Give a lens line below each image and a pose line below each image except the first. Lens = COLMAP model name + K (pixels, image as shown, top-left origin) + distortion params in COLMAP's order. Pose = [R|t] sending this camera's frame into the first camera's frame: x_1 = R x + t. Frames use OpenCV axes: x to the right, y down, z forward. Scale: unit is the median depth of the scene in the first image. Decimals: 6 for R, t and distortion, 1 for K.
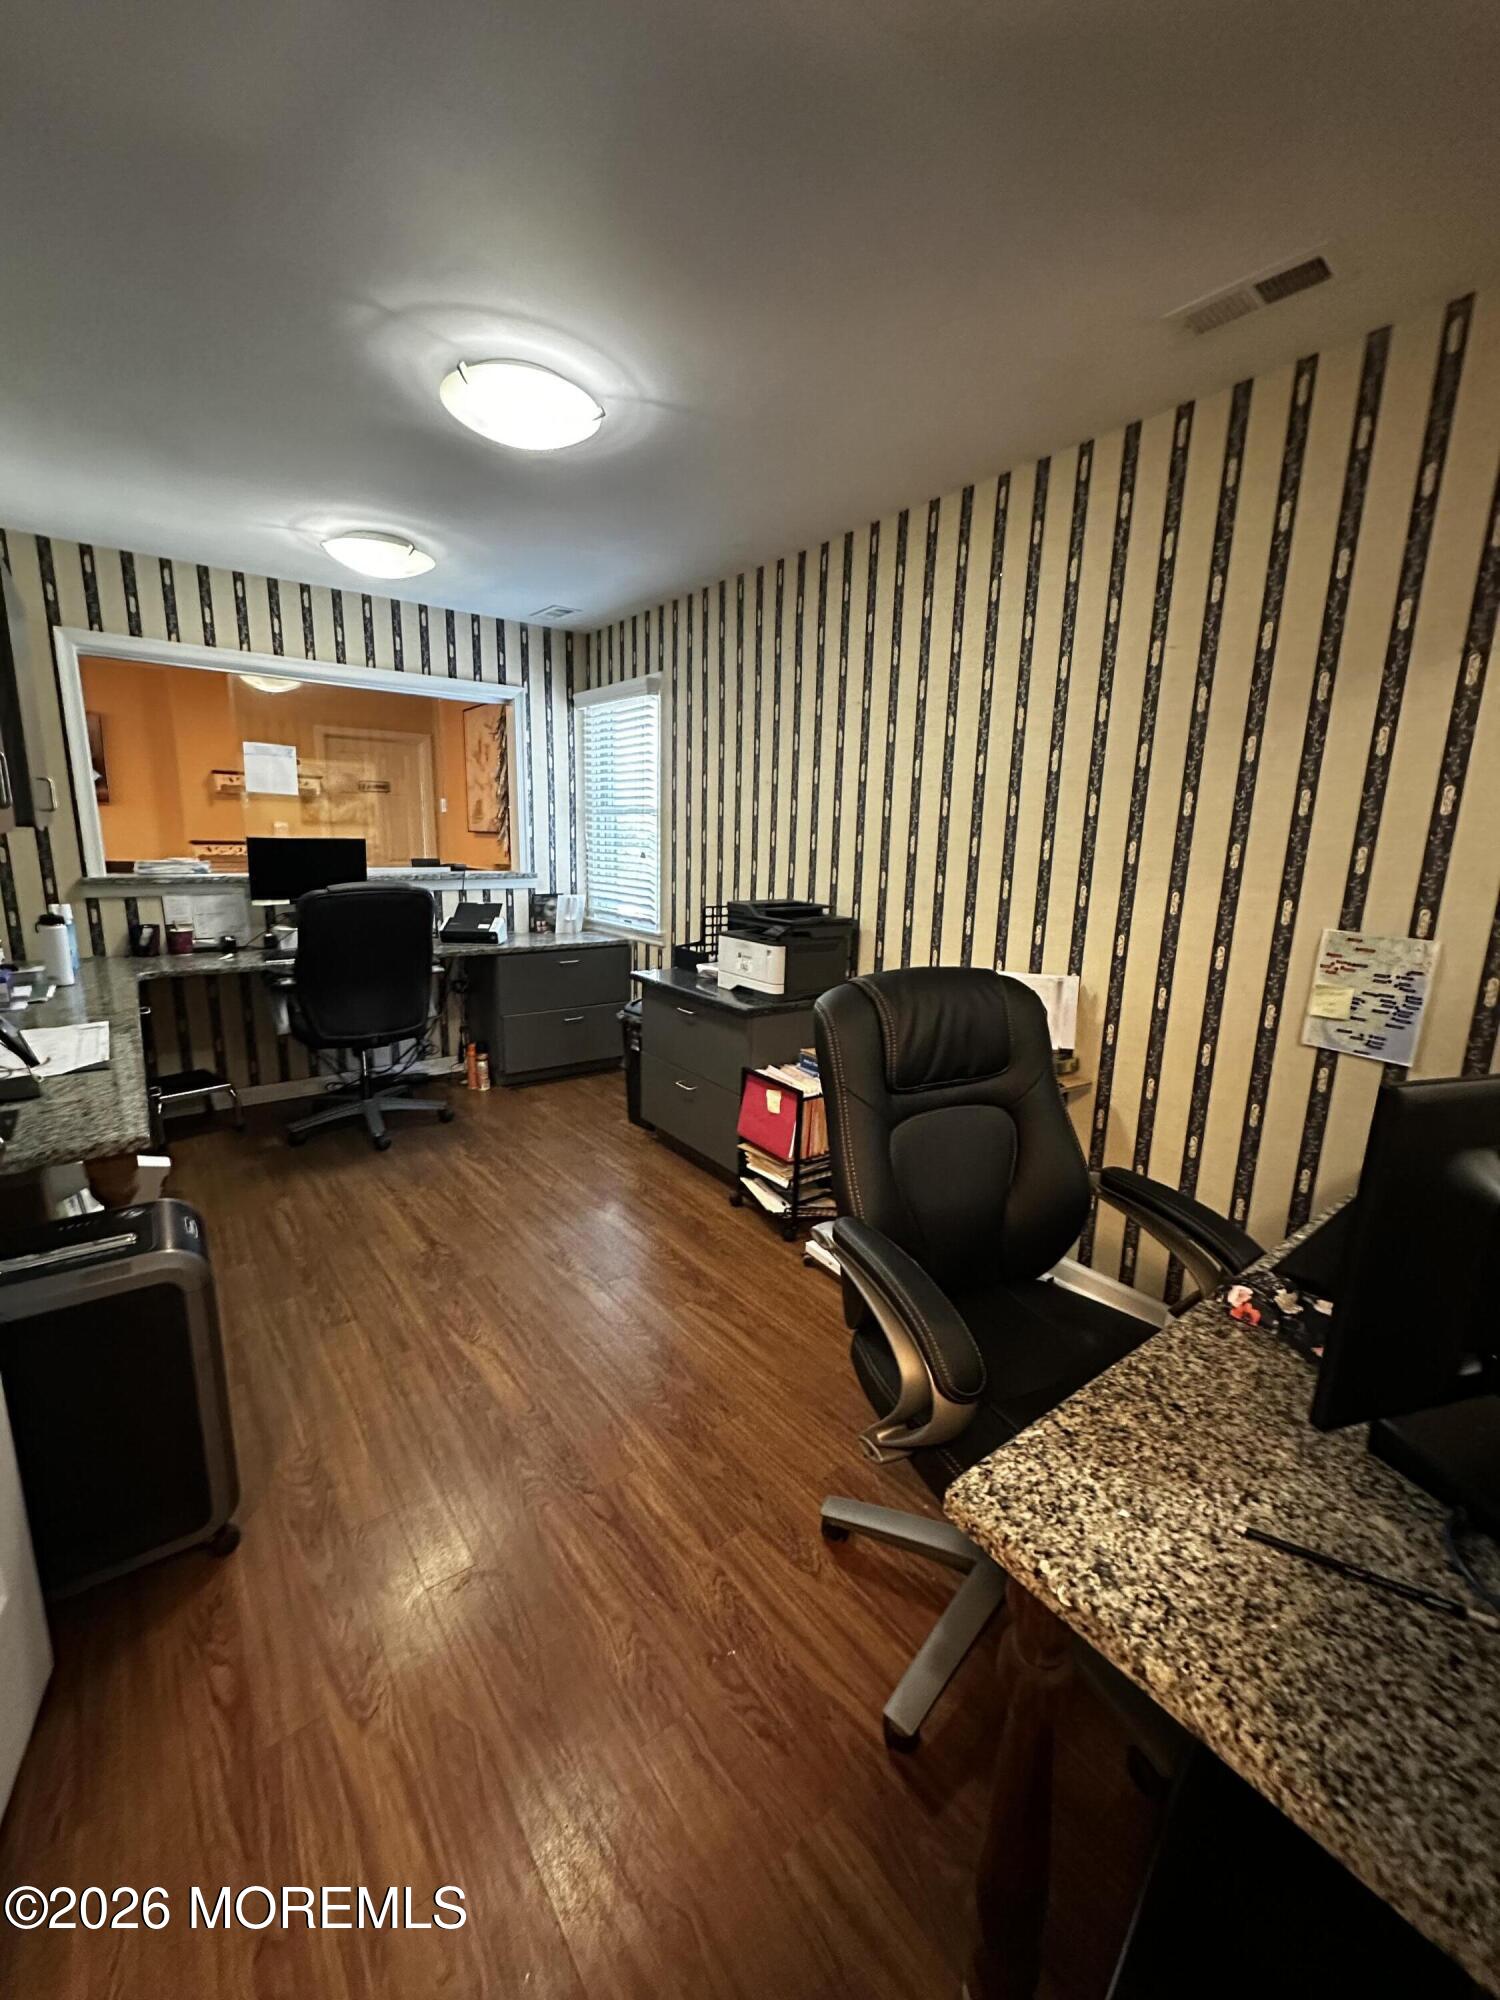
lens RADIAL K [[797.0, 0, 753.6], [0, 797.0, 994.5], [0, 0, 1]] dist [-0.001431, 0.000515]
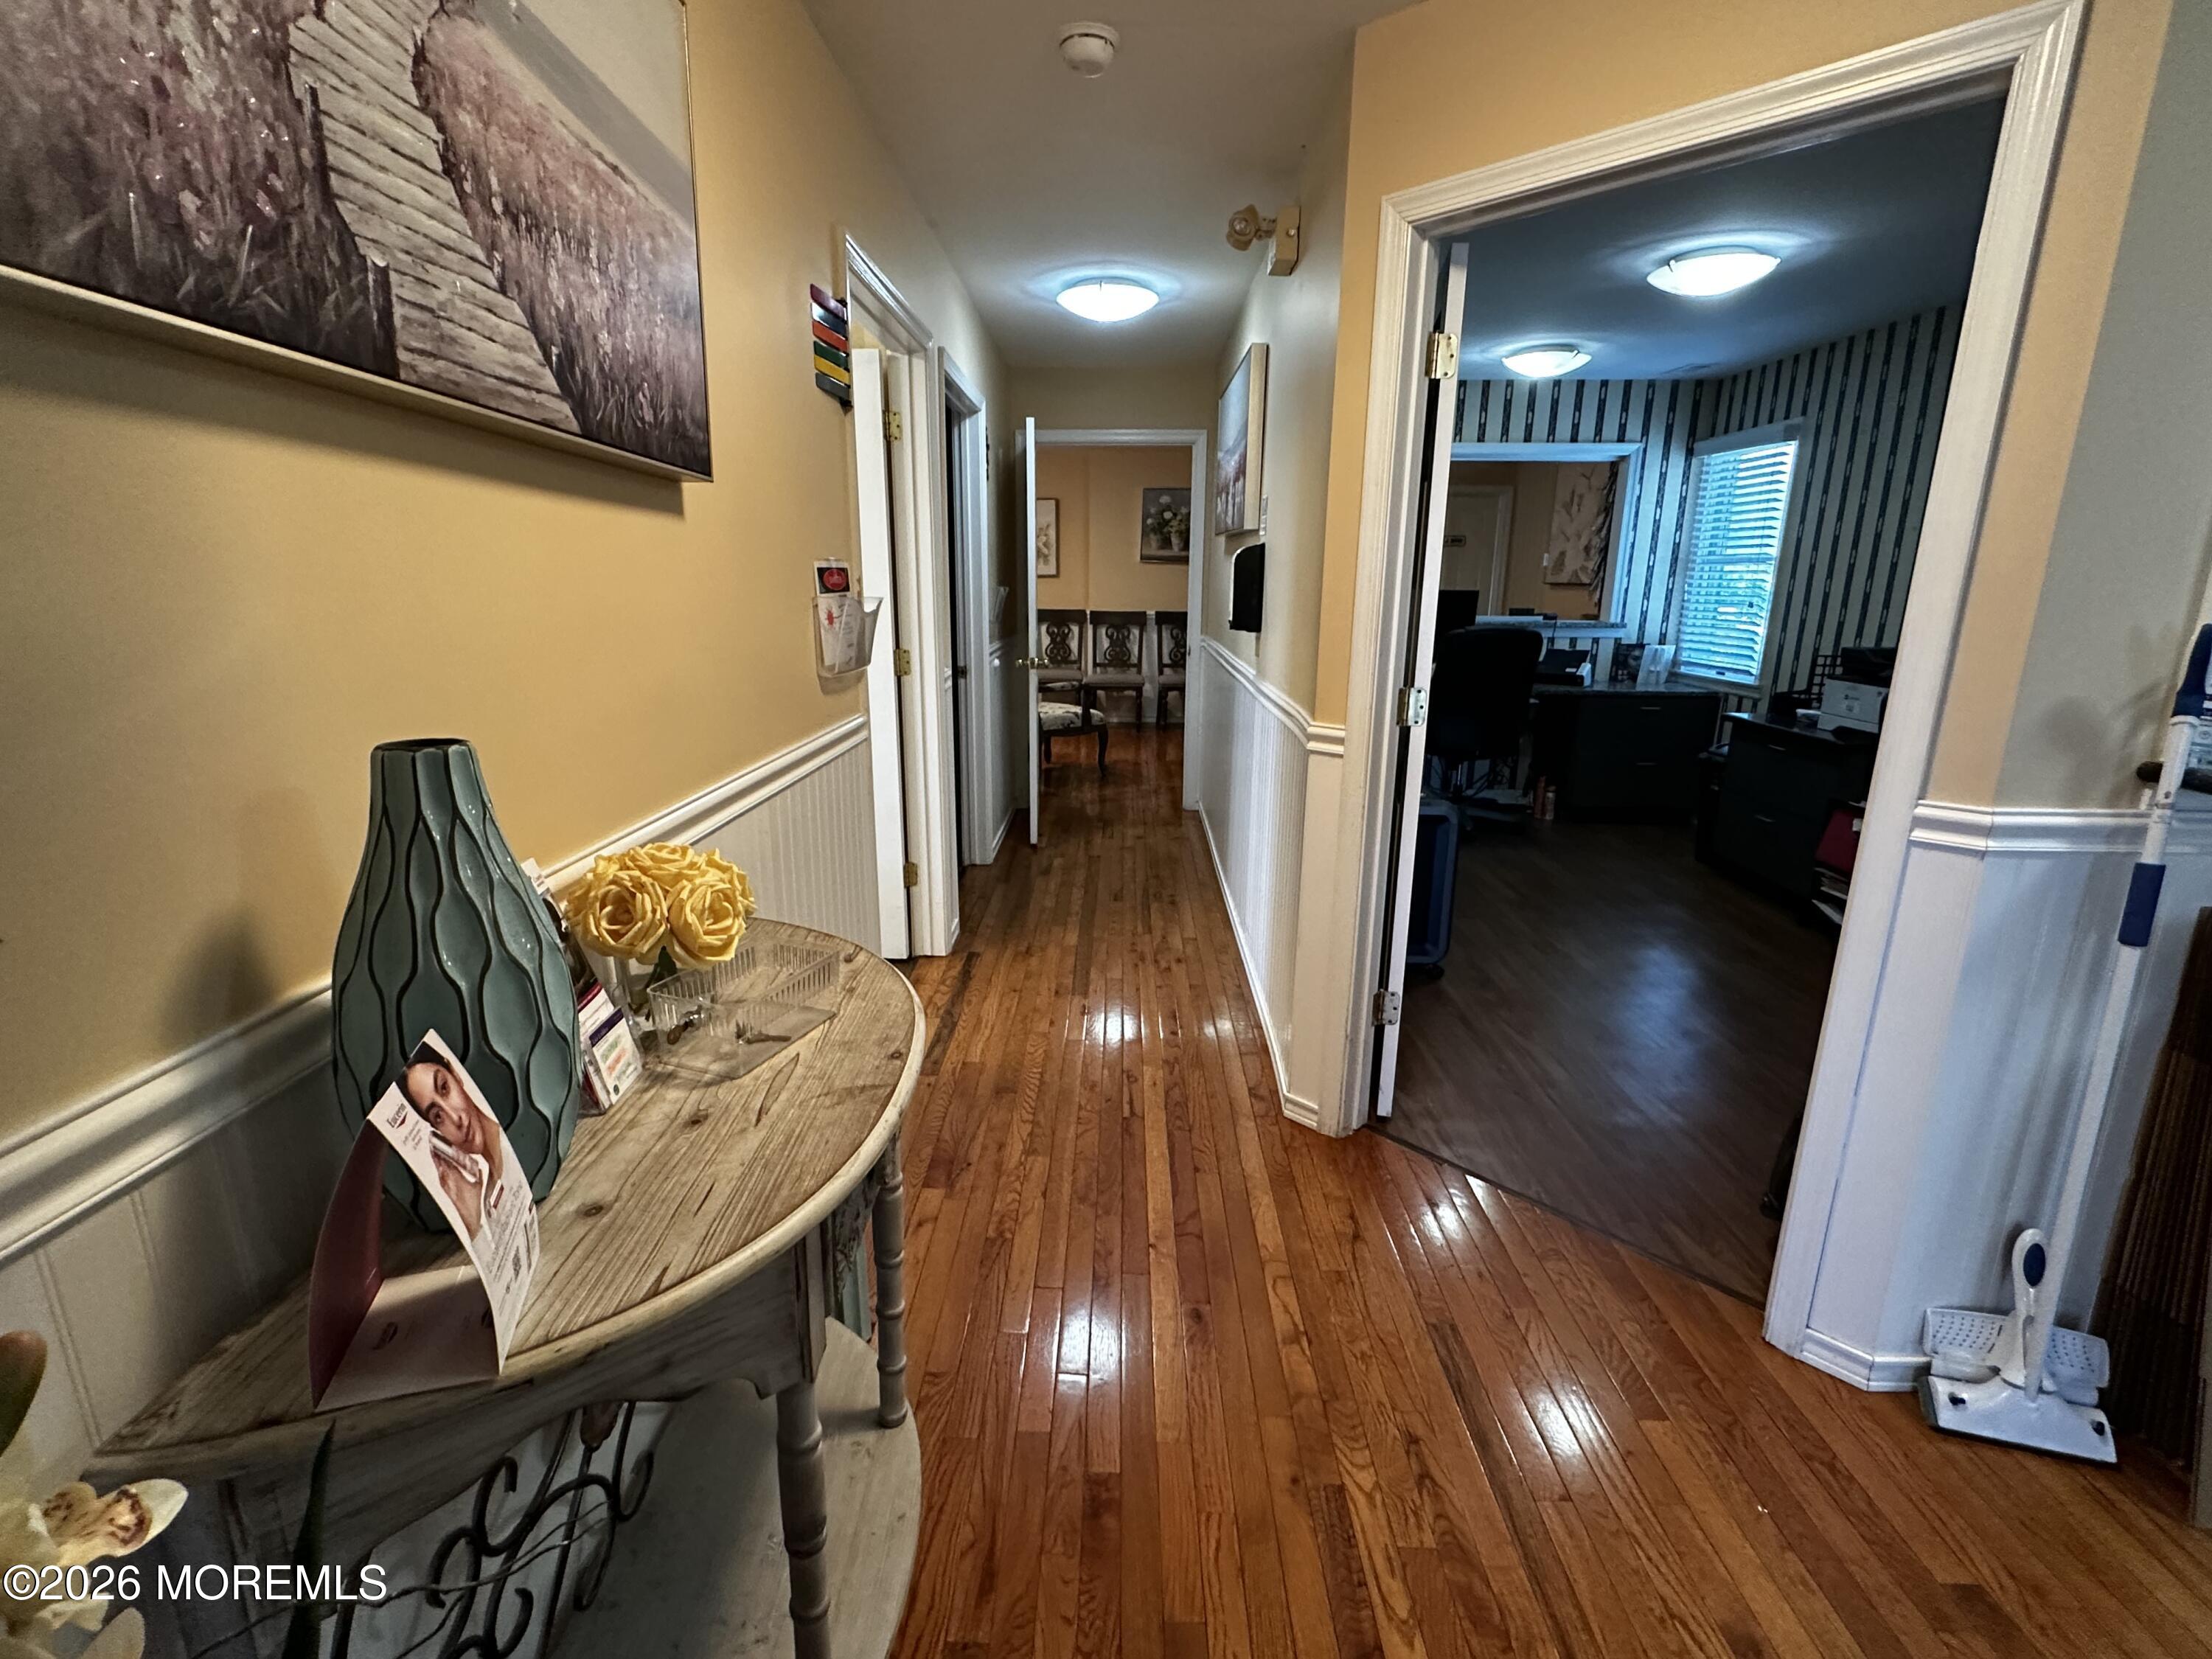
lens RADIAL K [[1003.4, 0, 1100.6], [0, 1003.4, 823.9], [0, 0, 1]] dist [-0.002348, 0.001118]
pose [[0.770780, 0.135644, -0.622494, 0.062535], [-0.115969, 0.990620, 0.072266, 0.122088], [0.626458, 0.016489, 0.779281, -0.586034]]
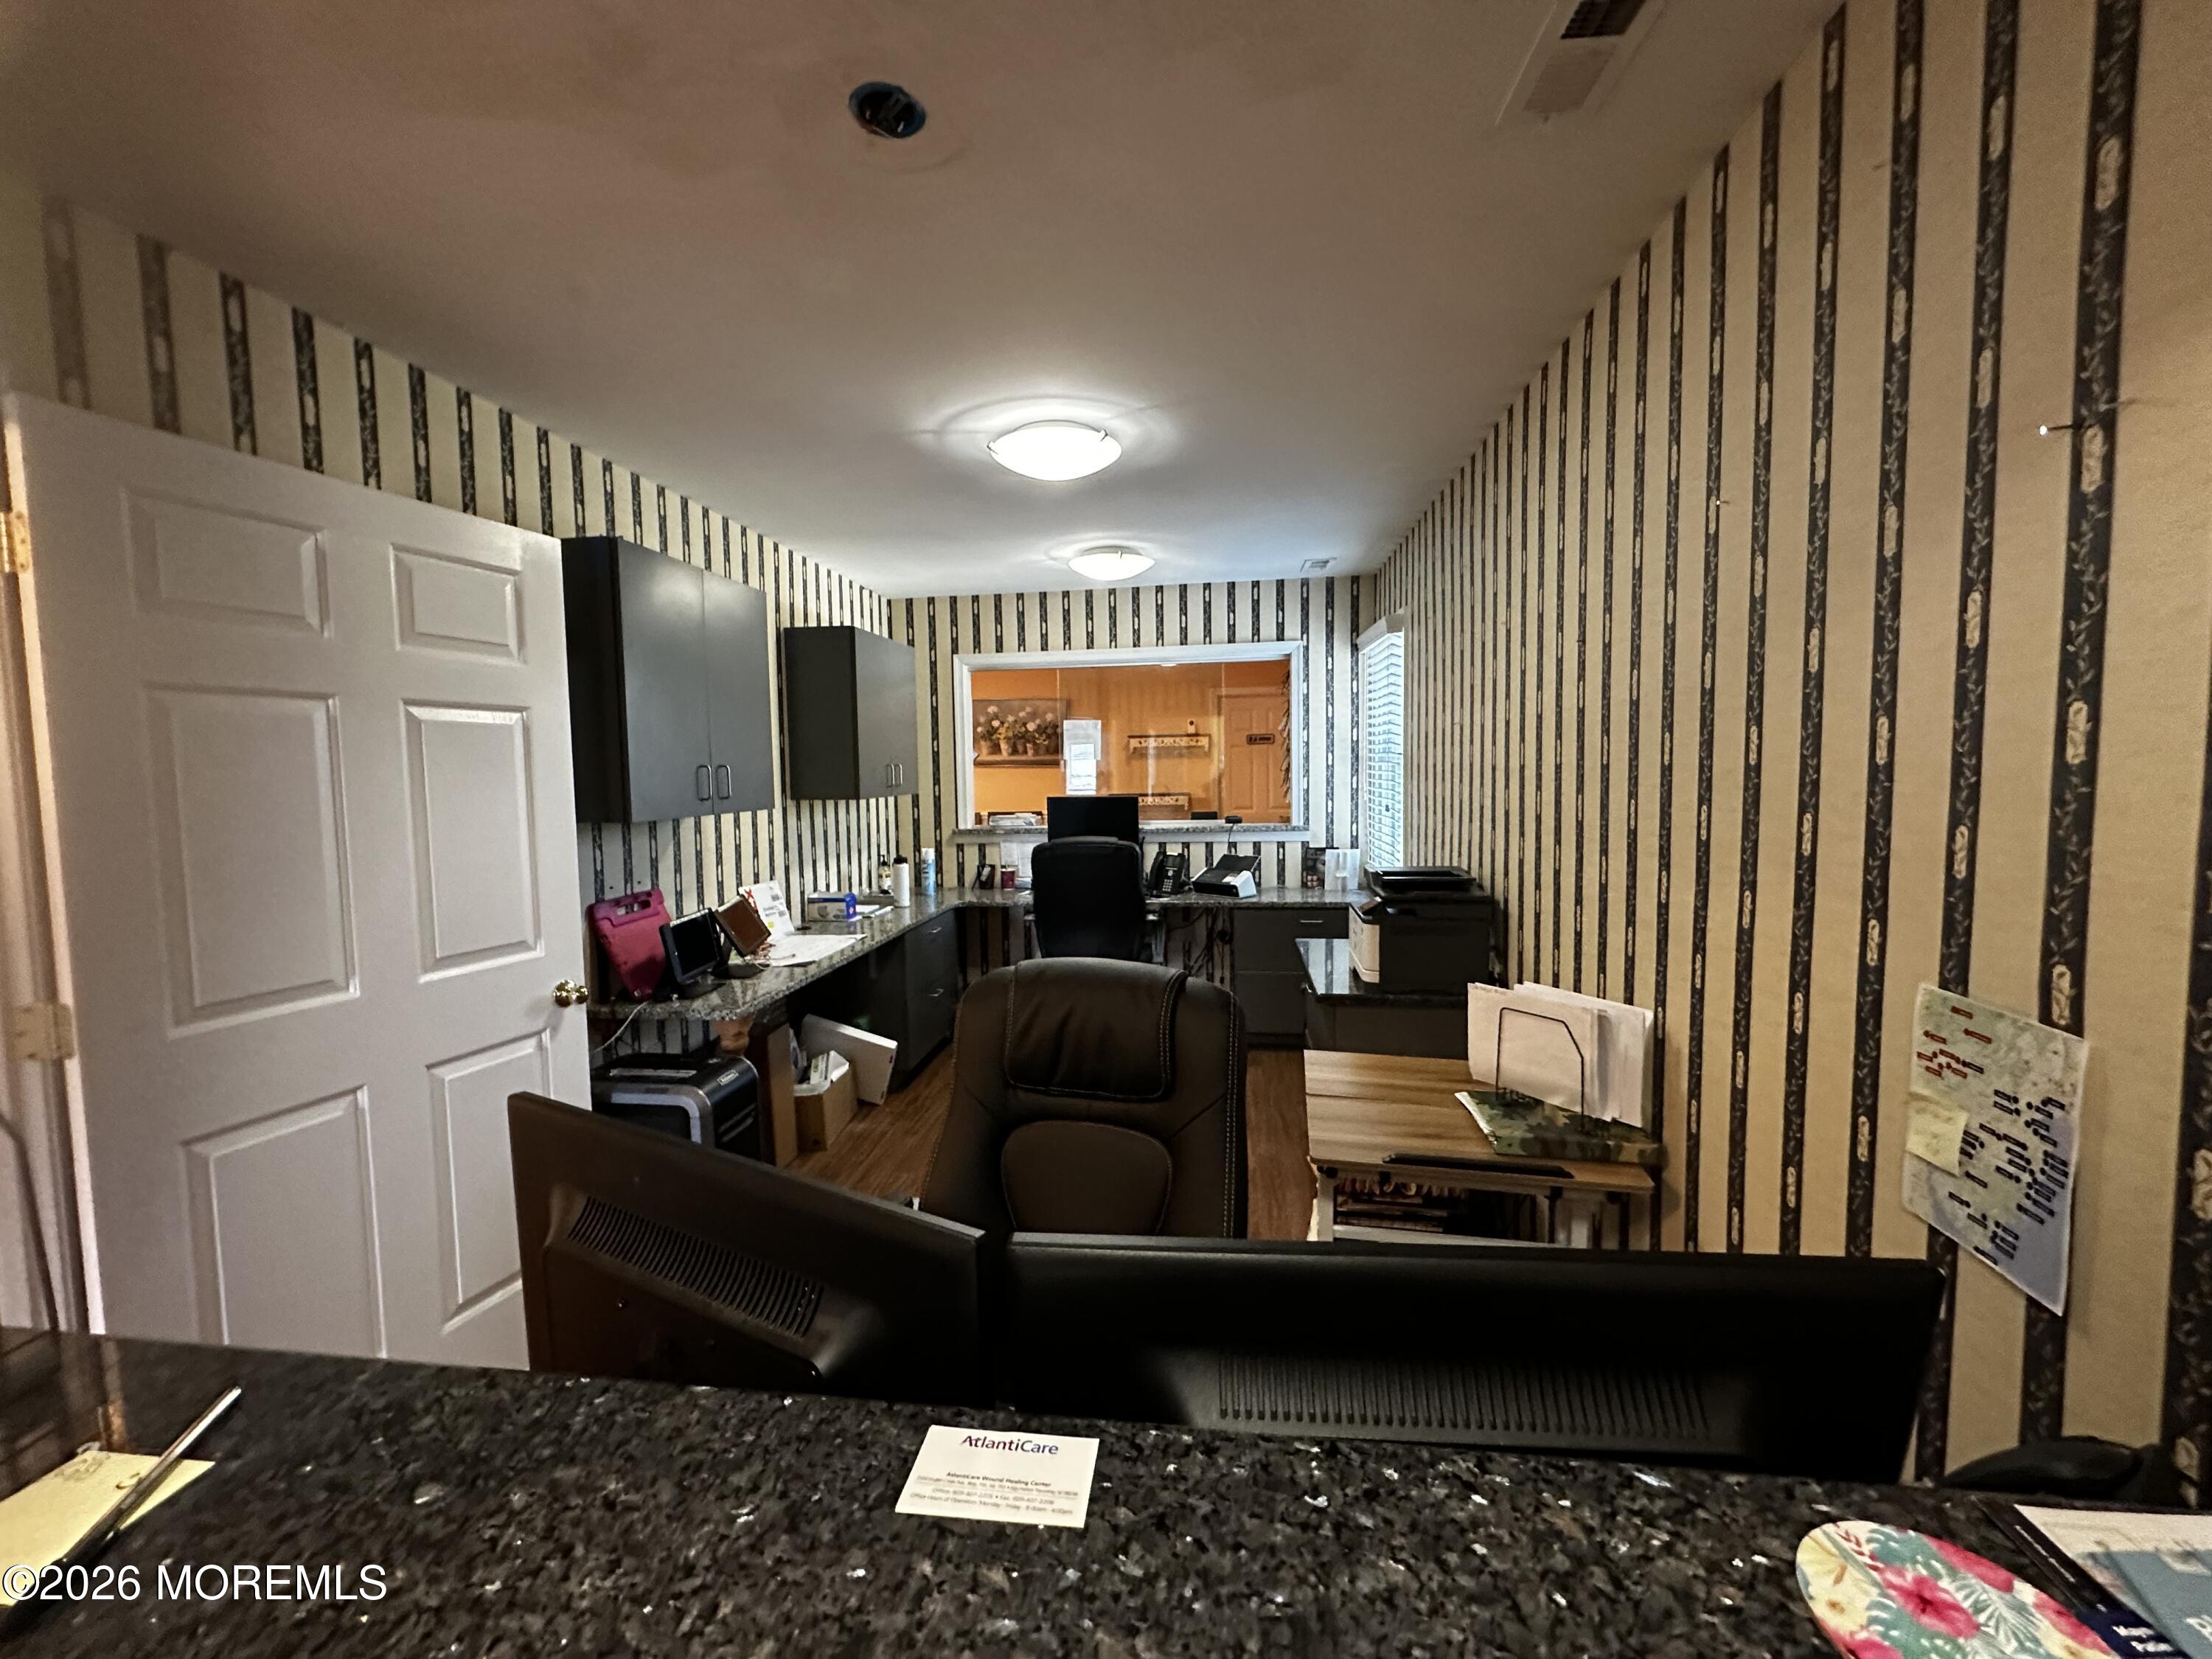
lens RADIAL K [[881.5, 0, 1105.2], [0, 881.5, 827.2], [0, 0, 1]] dist [-0.001431, 0.000515]
pose [[0.701575, 0.010501, -0.712519, 0.416460], [-0.104887, 0.990523, -0.088678, -0.042168], [0.704834, 0.136948, 0.696027, 0.125712]]
